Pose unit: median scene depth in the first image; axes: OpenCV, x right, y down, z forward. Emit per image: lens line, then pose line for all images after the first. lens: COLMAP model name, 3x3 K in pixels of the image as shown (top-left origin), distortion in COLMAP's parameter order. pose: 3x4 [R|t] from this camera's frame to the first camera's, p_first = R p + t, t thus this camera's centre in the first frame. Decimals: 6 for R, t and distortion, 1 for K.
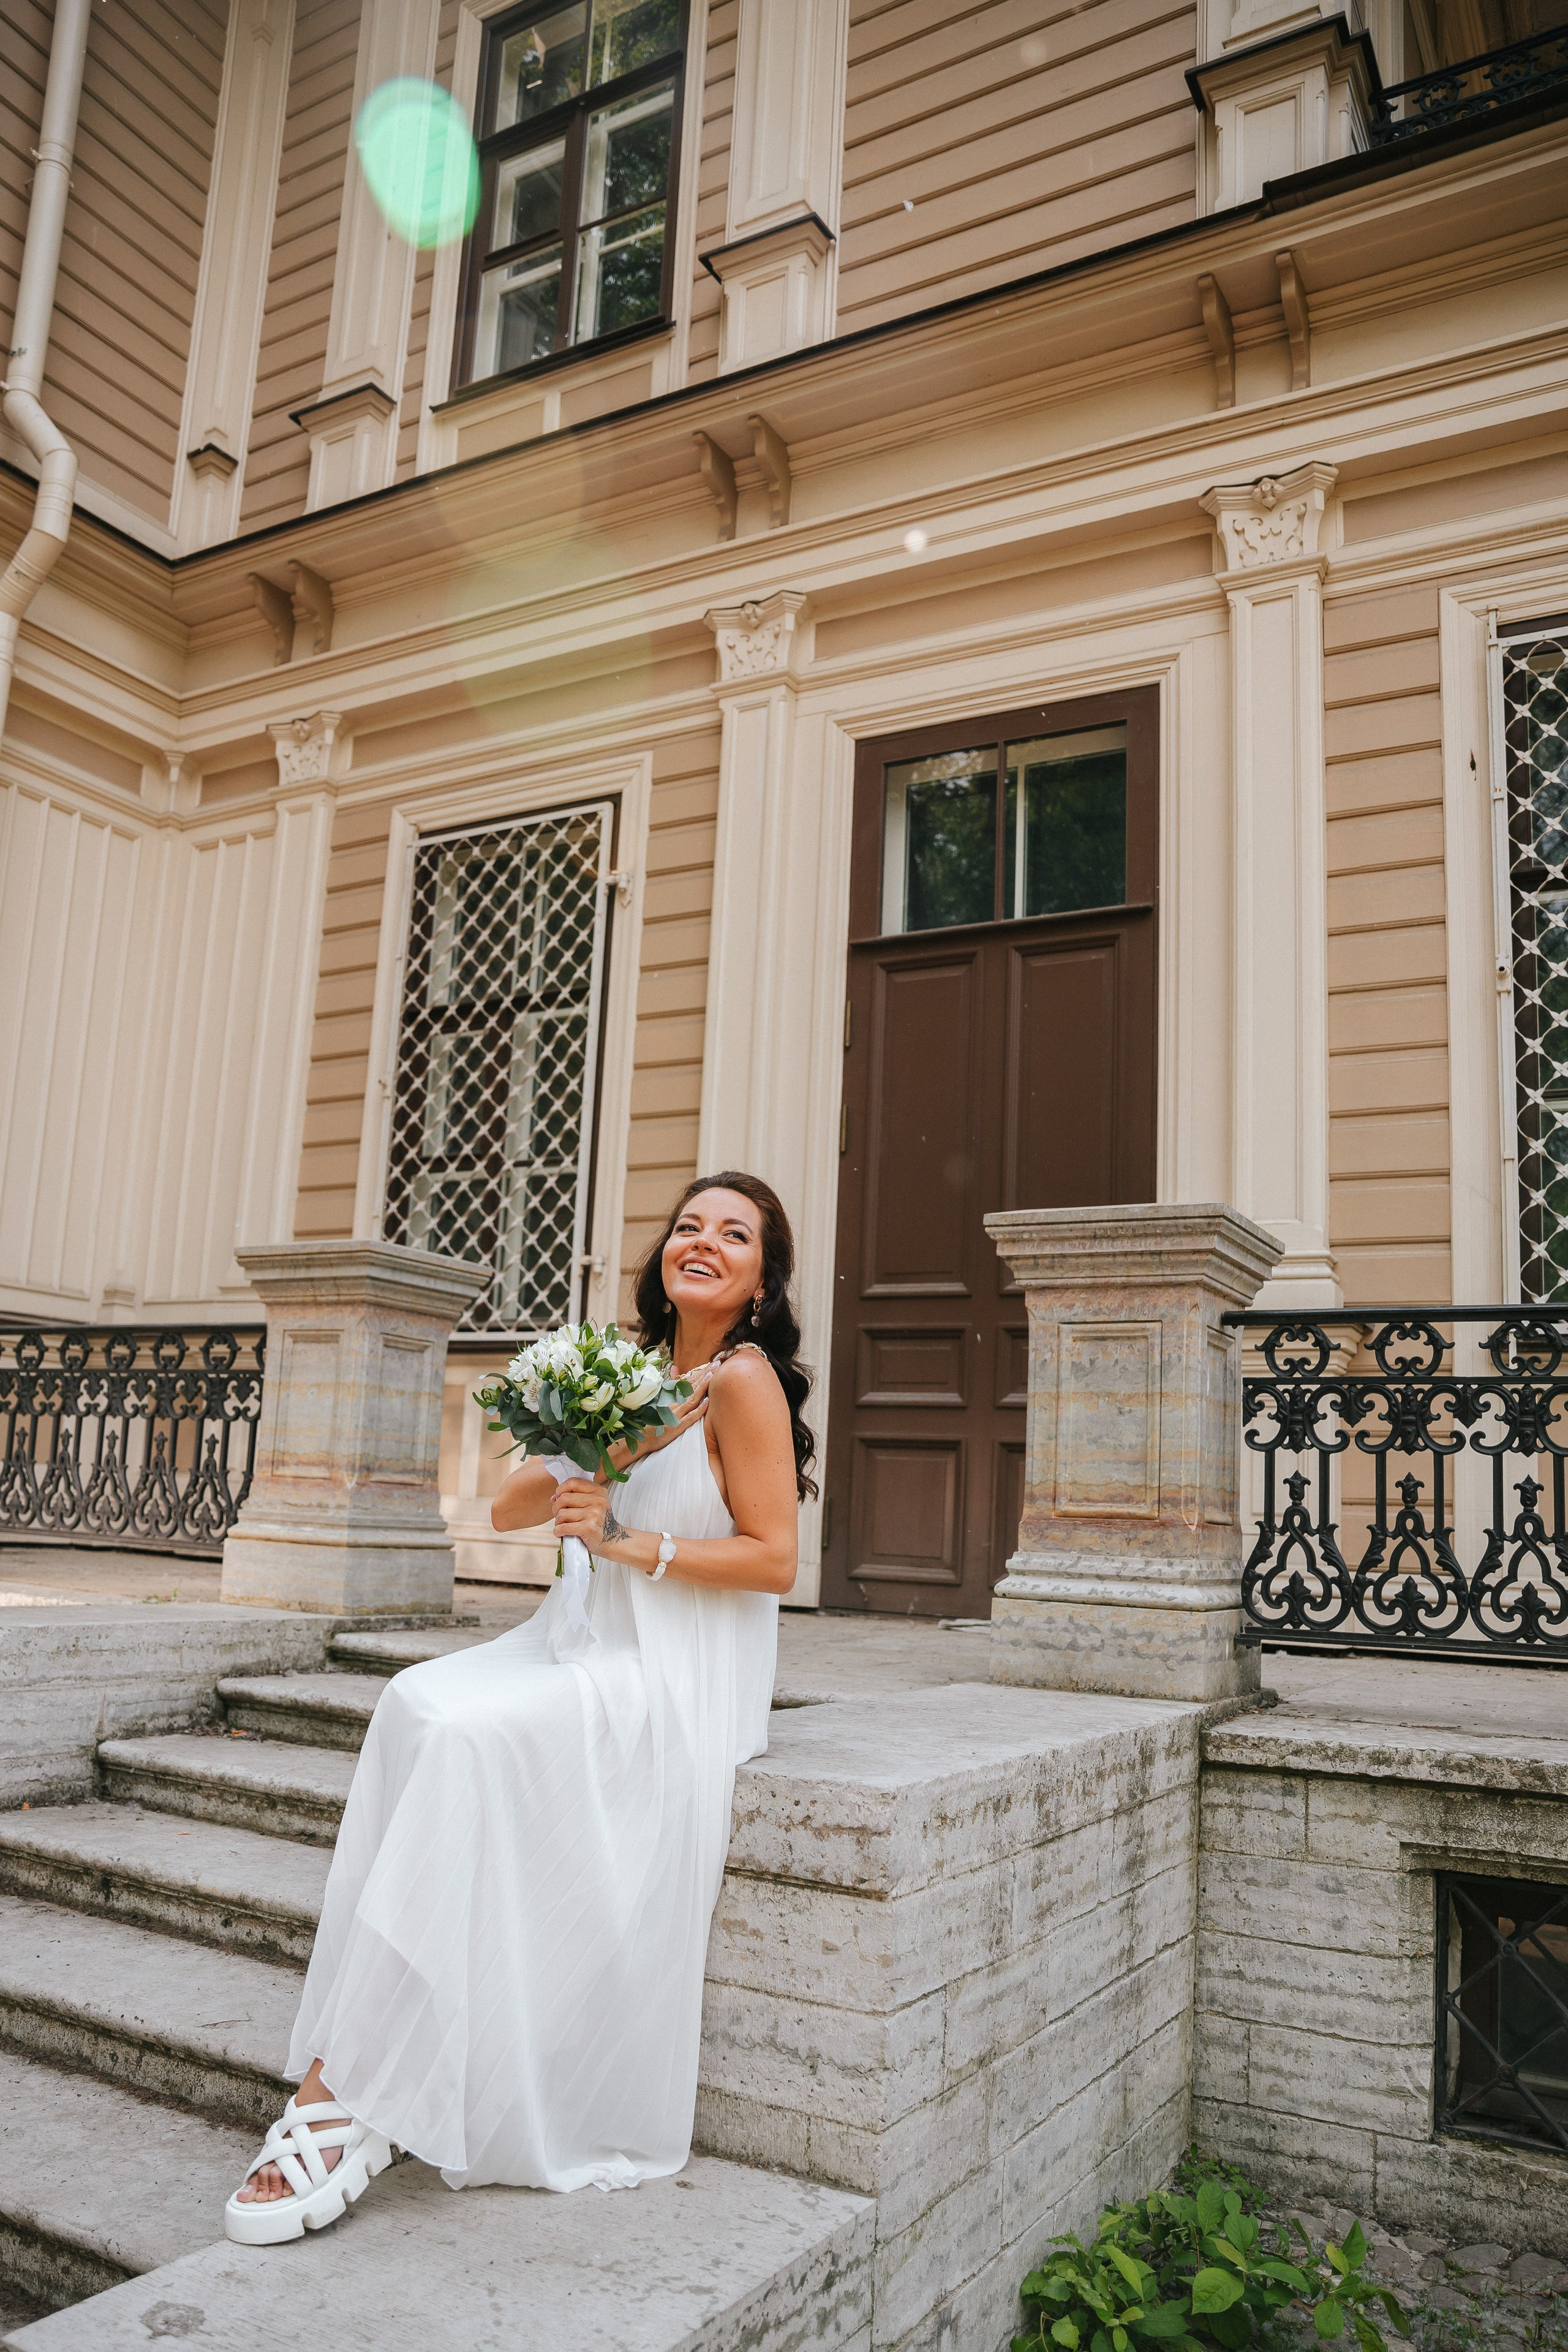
lens RADIAL K [[1740.0, 0, 730.4], [0, 1740.0, 1214.2], [0, 0, 1]] dist [-0.073552, 0.012989]
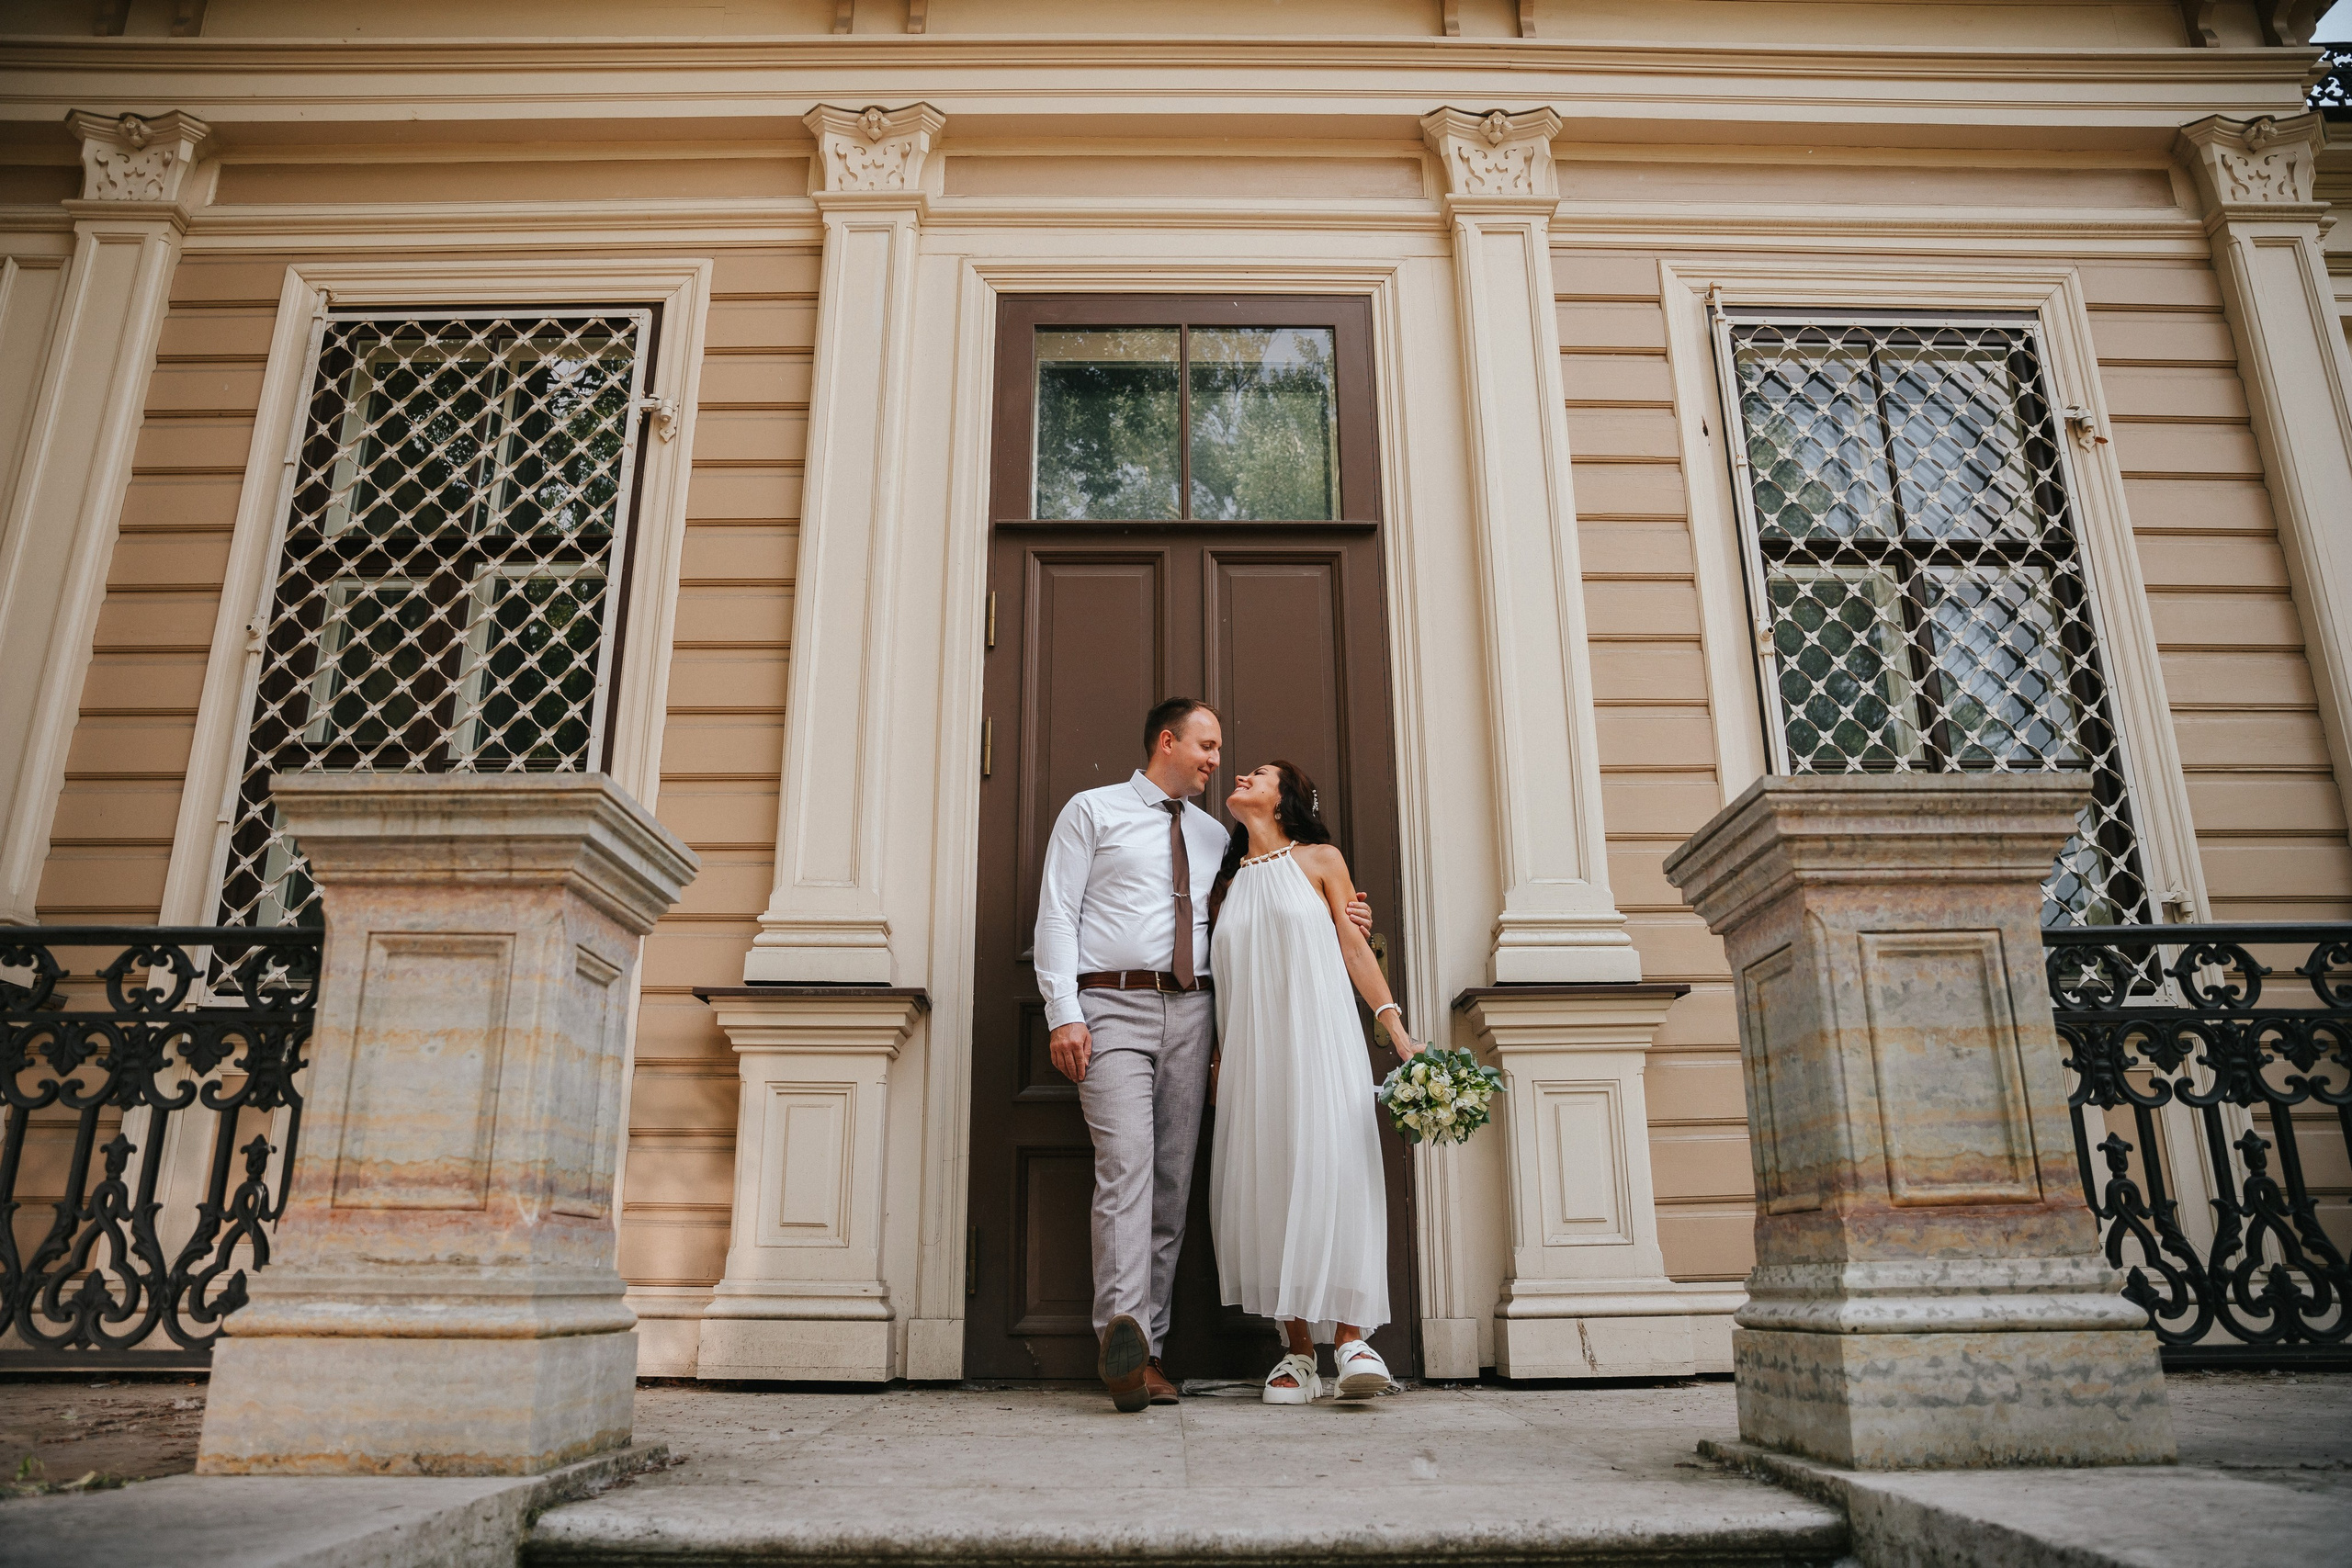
lens RADIAL K [[1601.4, 0, 1181.9], [0, 1601.4, 770.2], [0, 0, 1]] dist [-0.096686, 0.072961]
pose [[0.856007, 0.104167, 0.506360, -0.245758], [-0.039574, 0.989819, -0.136723, 0.061737], [-0.515446, 0.096997, 0.851414, 0.373797]]
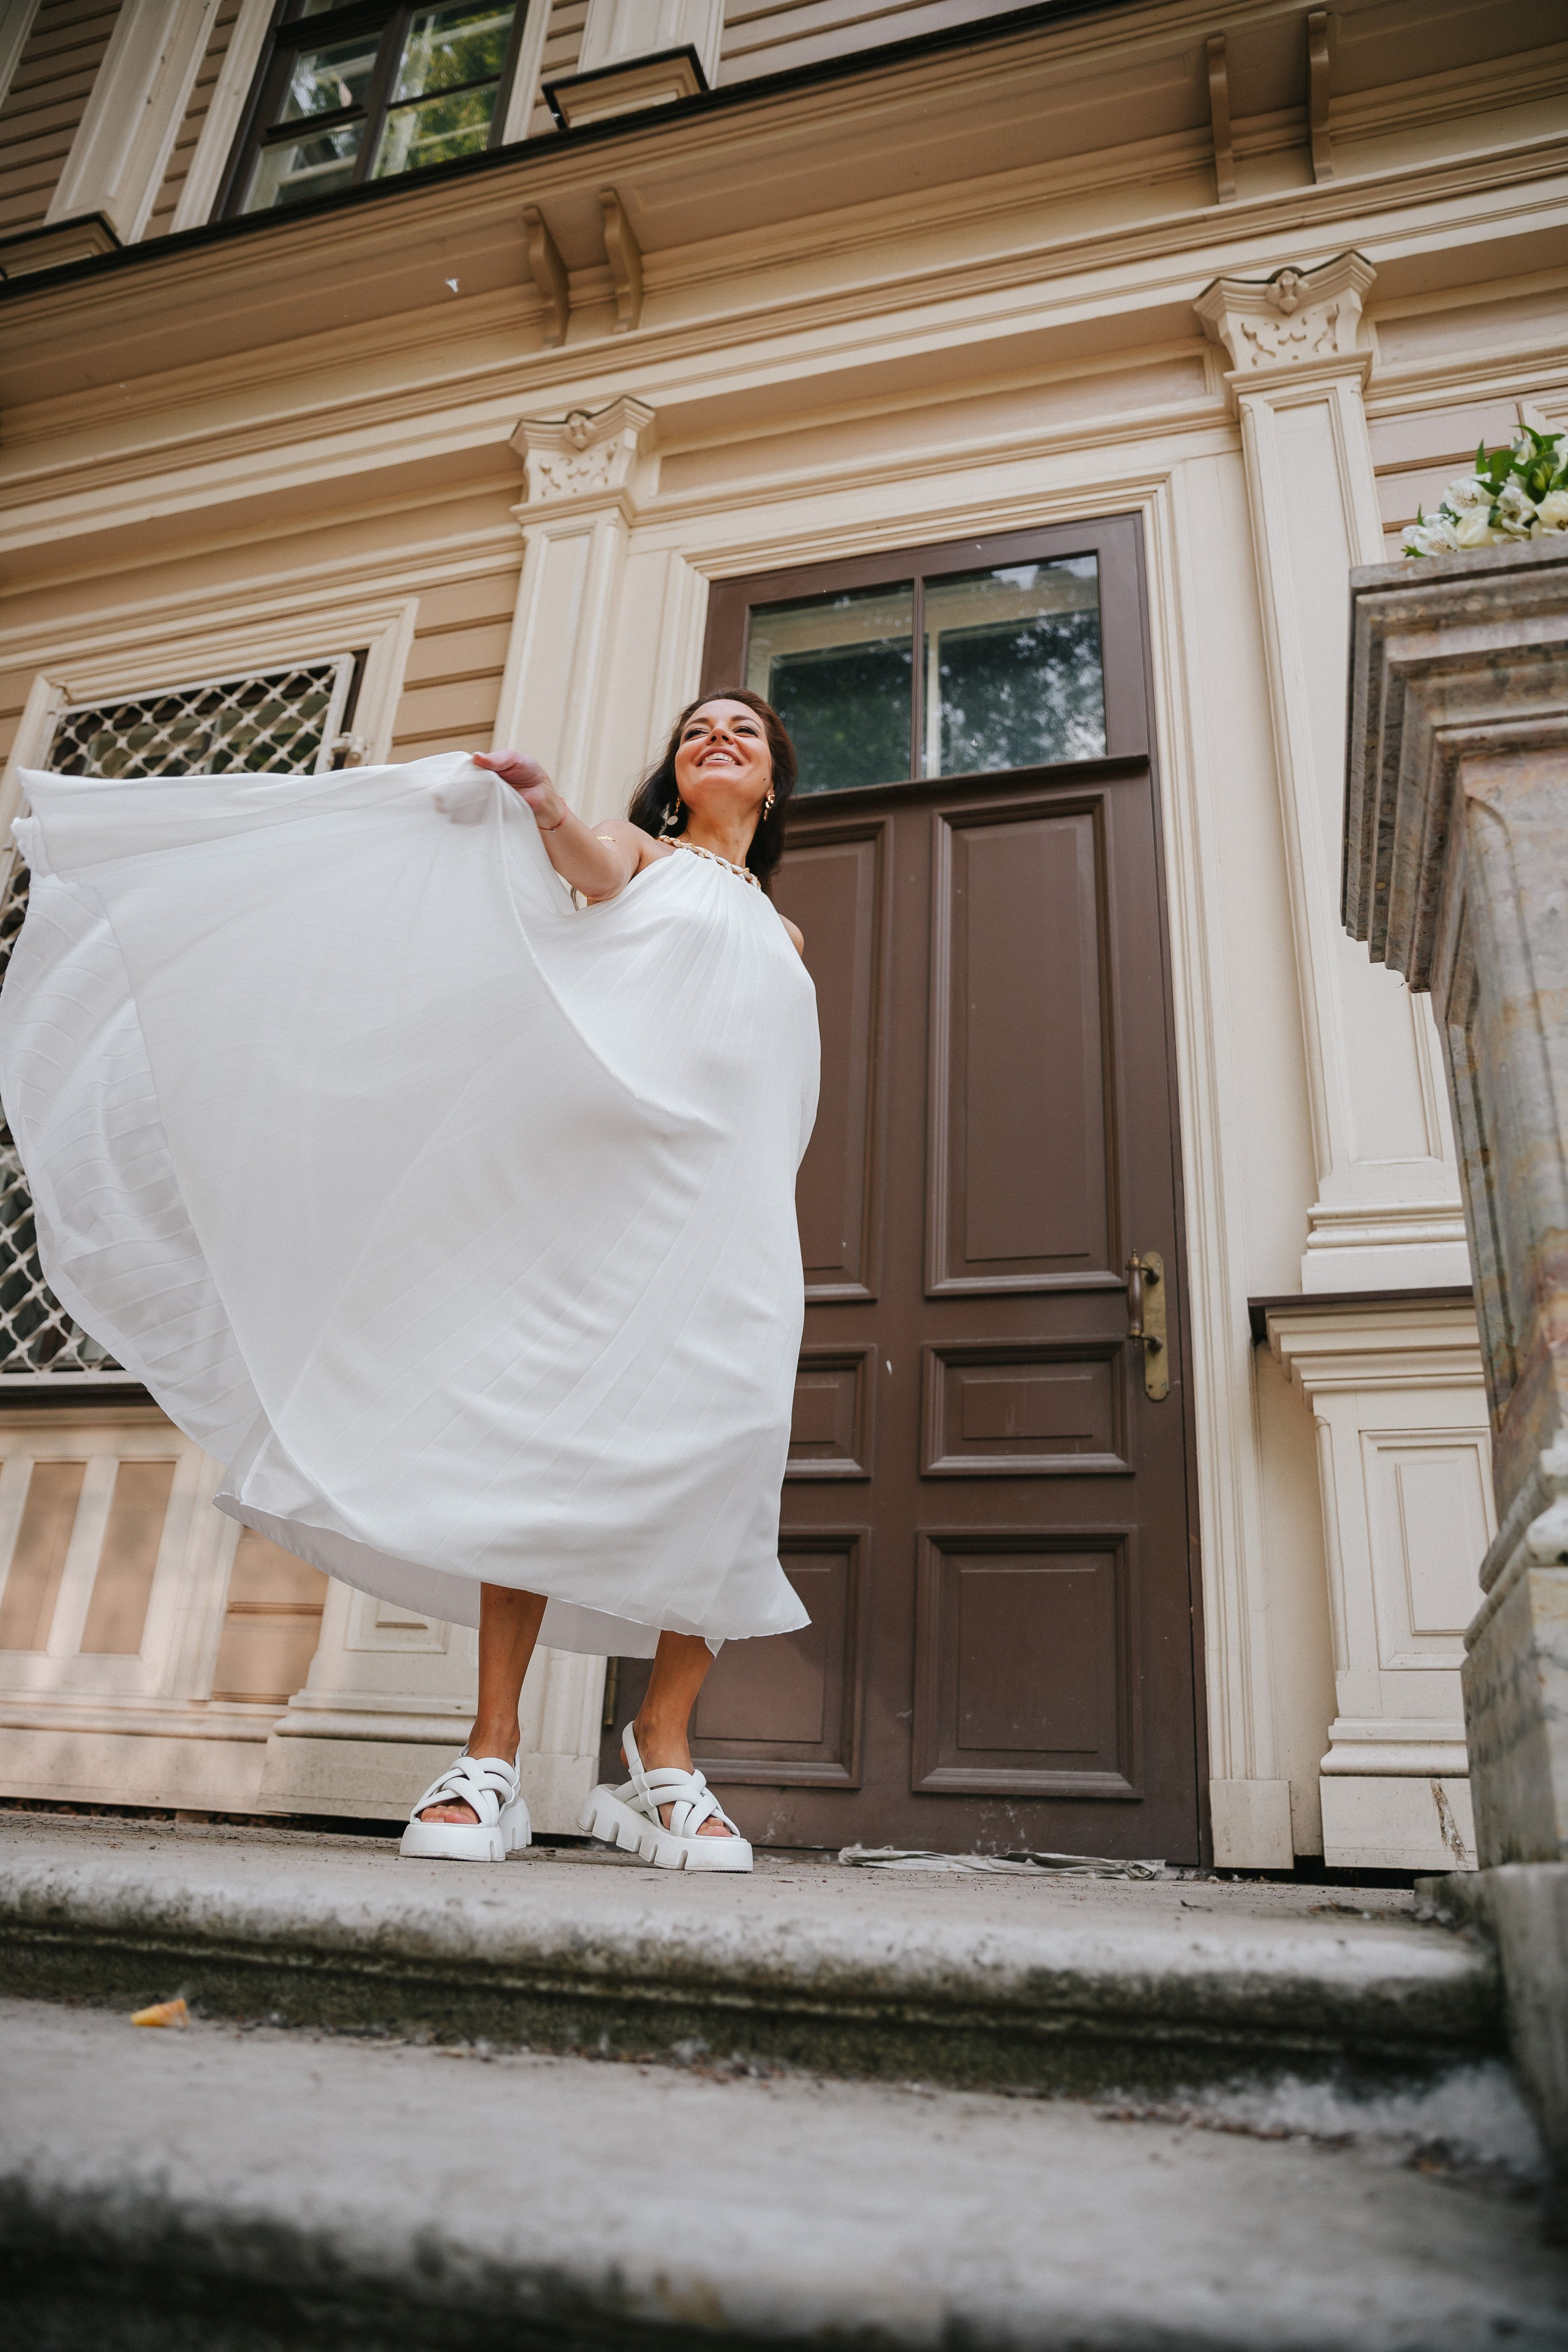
lens RADIAL K [[1601.6, 0, 793.5], [0, 1601.6, 1157.0], [0, 0, 1]] dist [-0.096686, 0.072961]
pose [[0.968563, 0.099837, 0.227854, -0.024870], [-0.042908, 0.969253, -0.242297, 0.140118], [-0.245039, 0.224903, 0.943066, 0.475480]]
